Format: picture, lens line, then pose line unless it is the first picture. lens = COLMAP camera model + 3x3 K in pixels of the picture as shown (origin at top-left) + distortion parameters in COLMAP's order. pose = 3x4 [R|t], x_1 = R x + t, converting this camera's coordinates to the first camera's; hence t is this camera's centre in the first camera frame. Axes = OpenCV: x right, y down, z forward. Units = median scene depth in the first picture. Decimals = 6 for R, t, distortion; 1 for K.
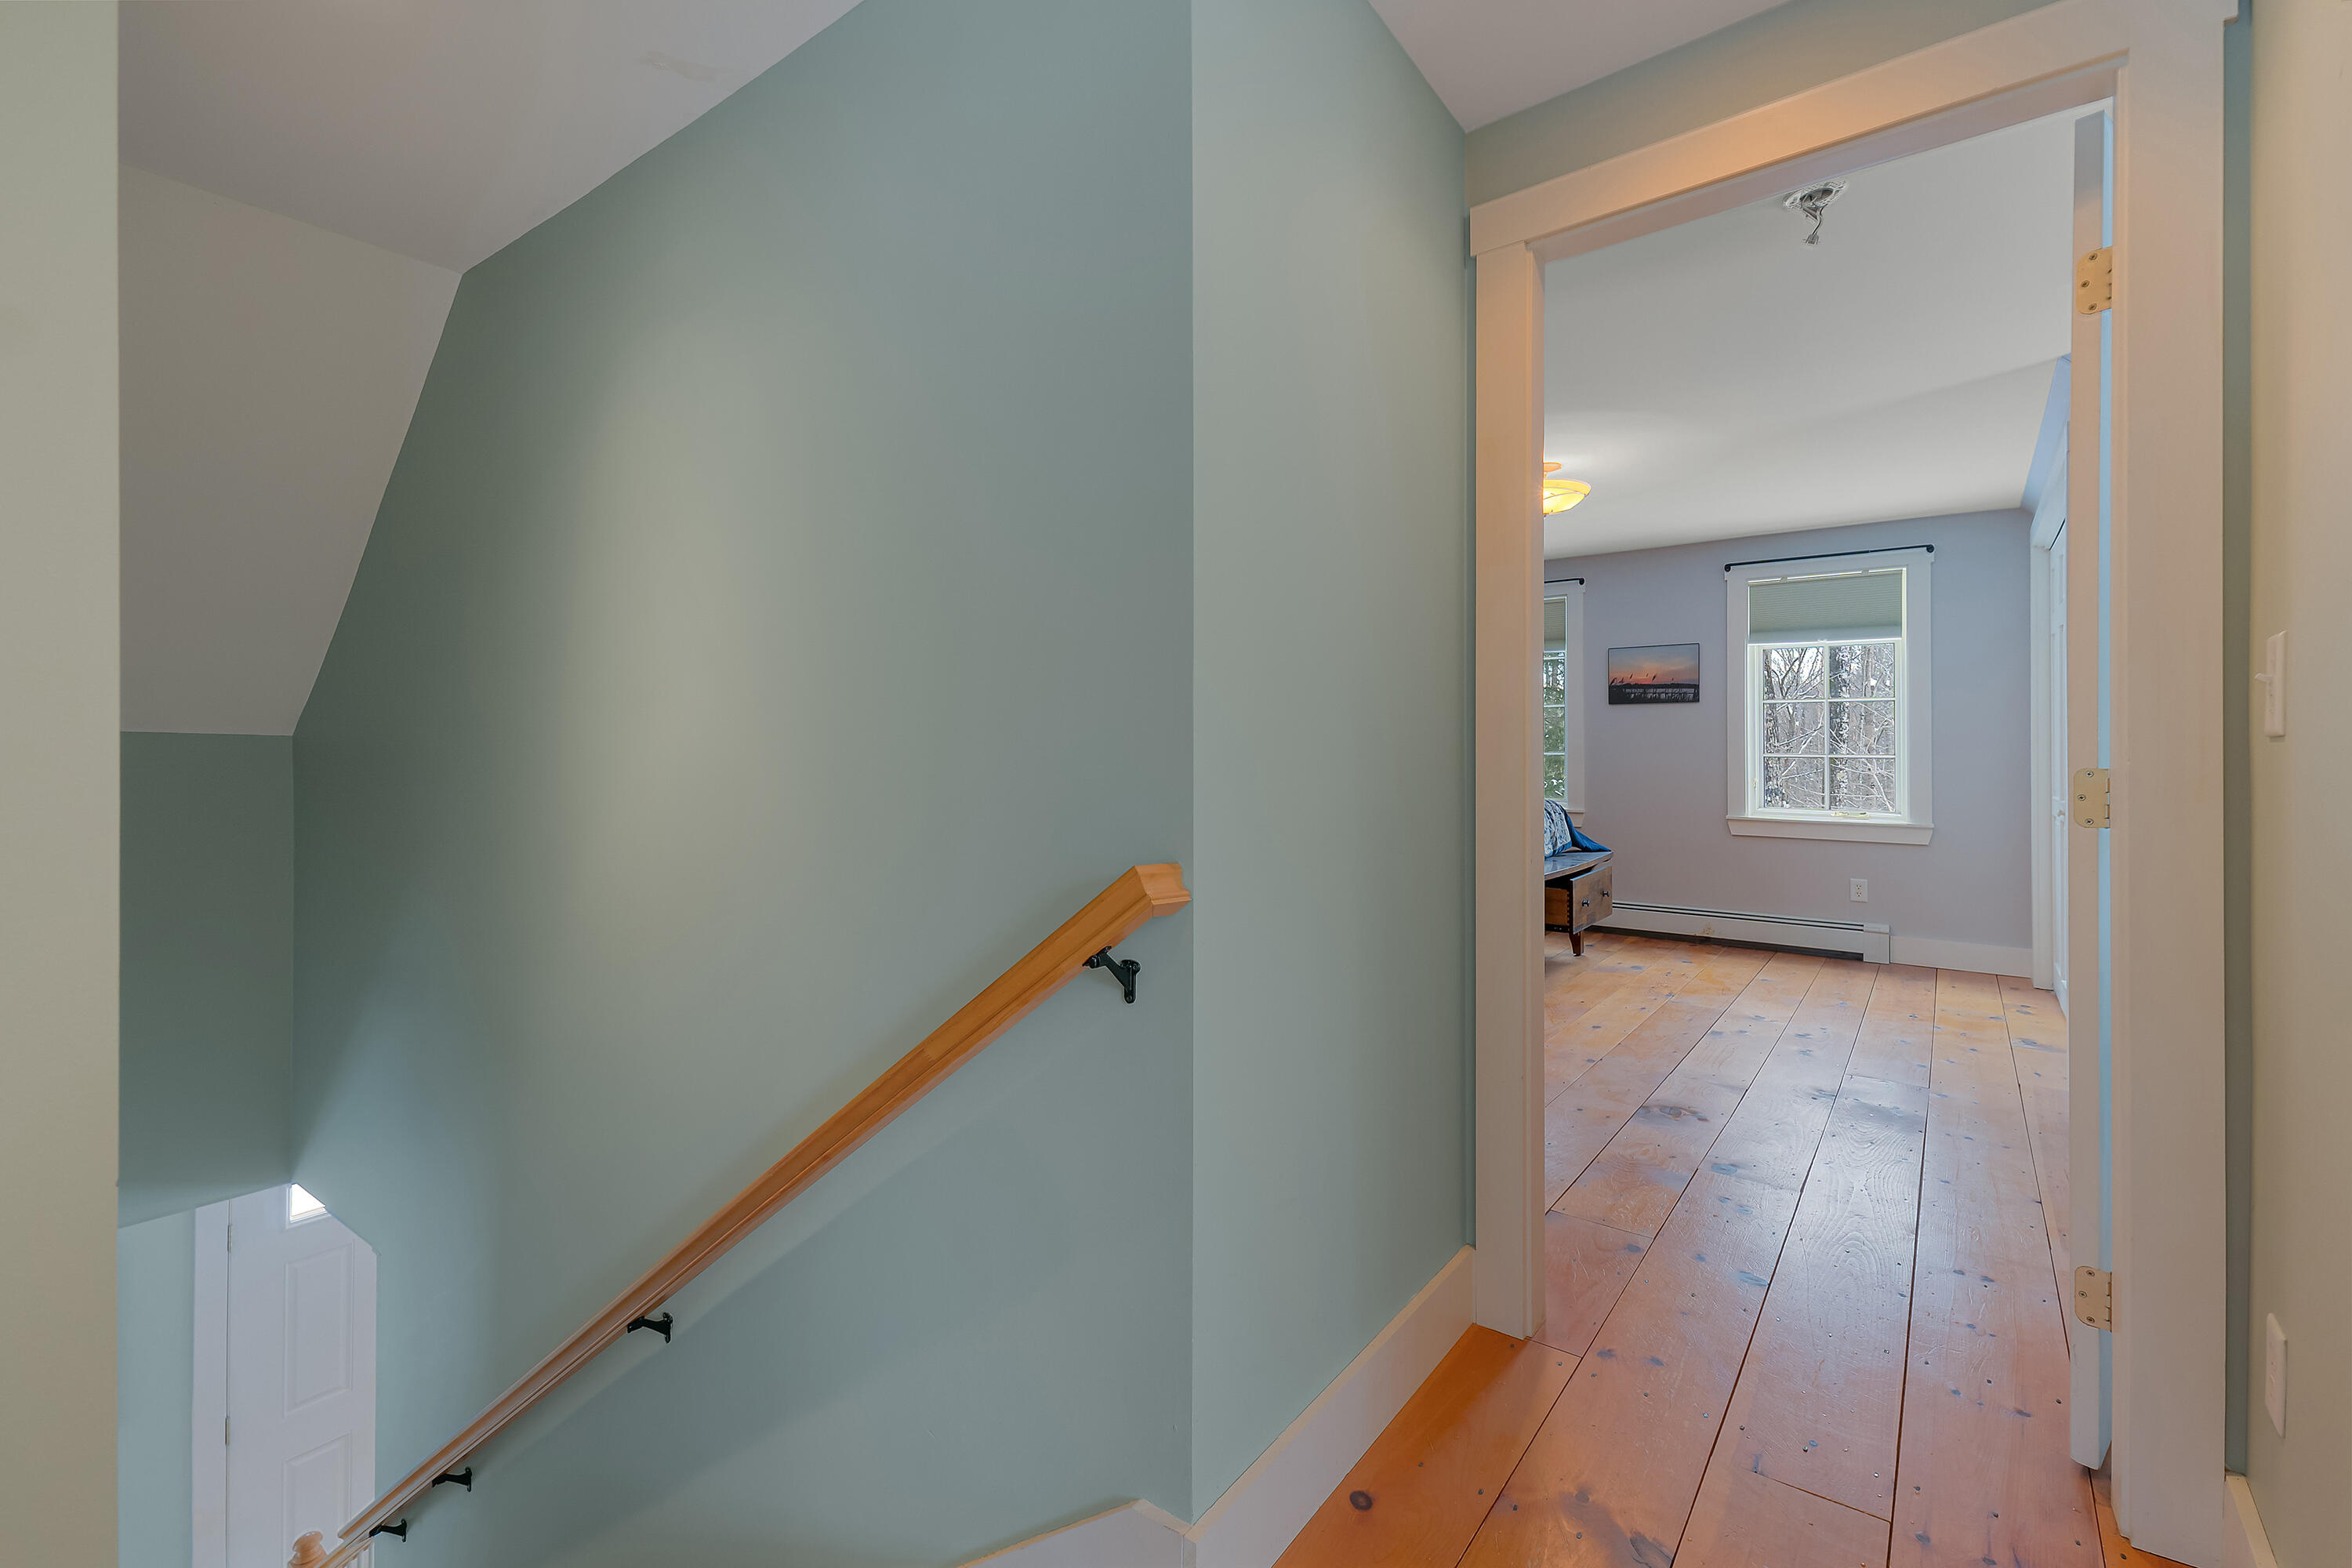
lens RADIAL K [[1030.7, 0, 1170.0], [0, 1030.7, 767.8], [0, 0, 1]] dist [0.023054, 0.001112]
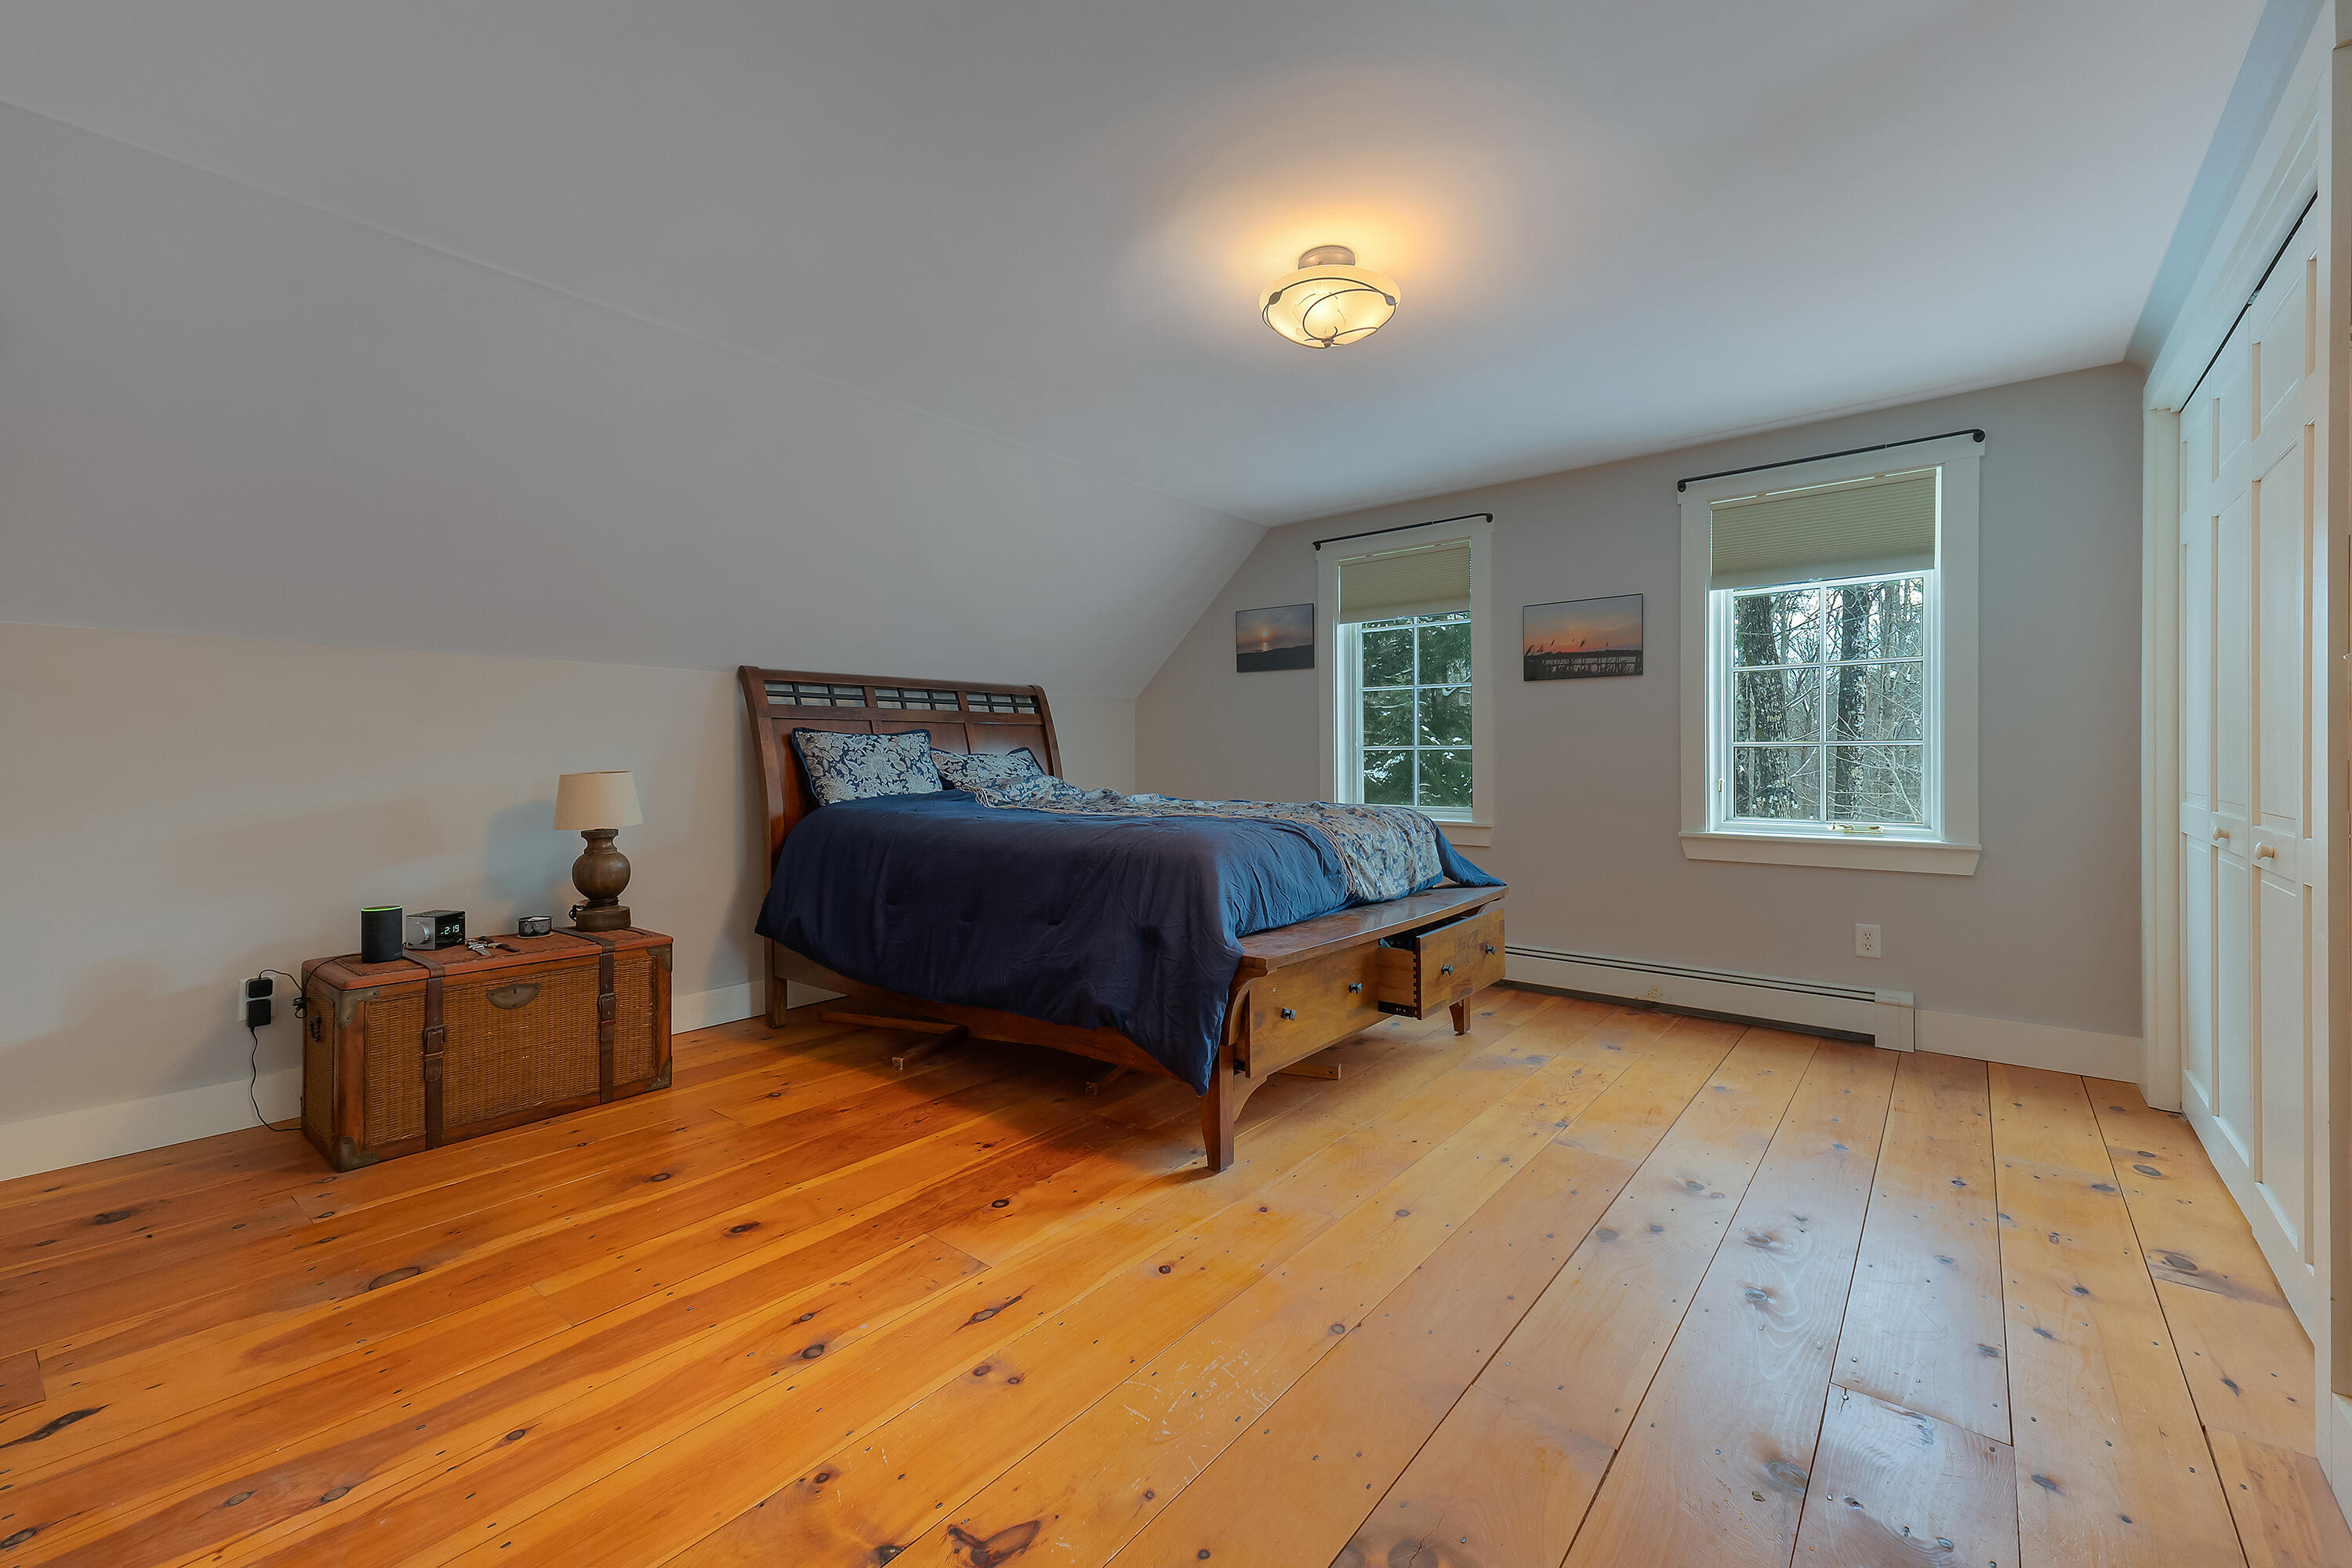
lens RADIAL K [[954.2, 0, 1179.7], [0, 954.2, 775.7], [0, 0, 1]] dist [0.020841, -0.000524]
pose [[0.999065, -0.005500, -0.042884, 0.231100], [0.005909, 0.999938, 0.009415, -0.001607], [0.042830, -0.009660, 0.999036, 0.339916]]
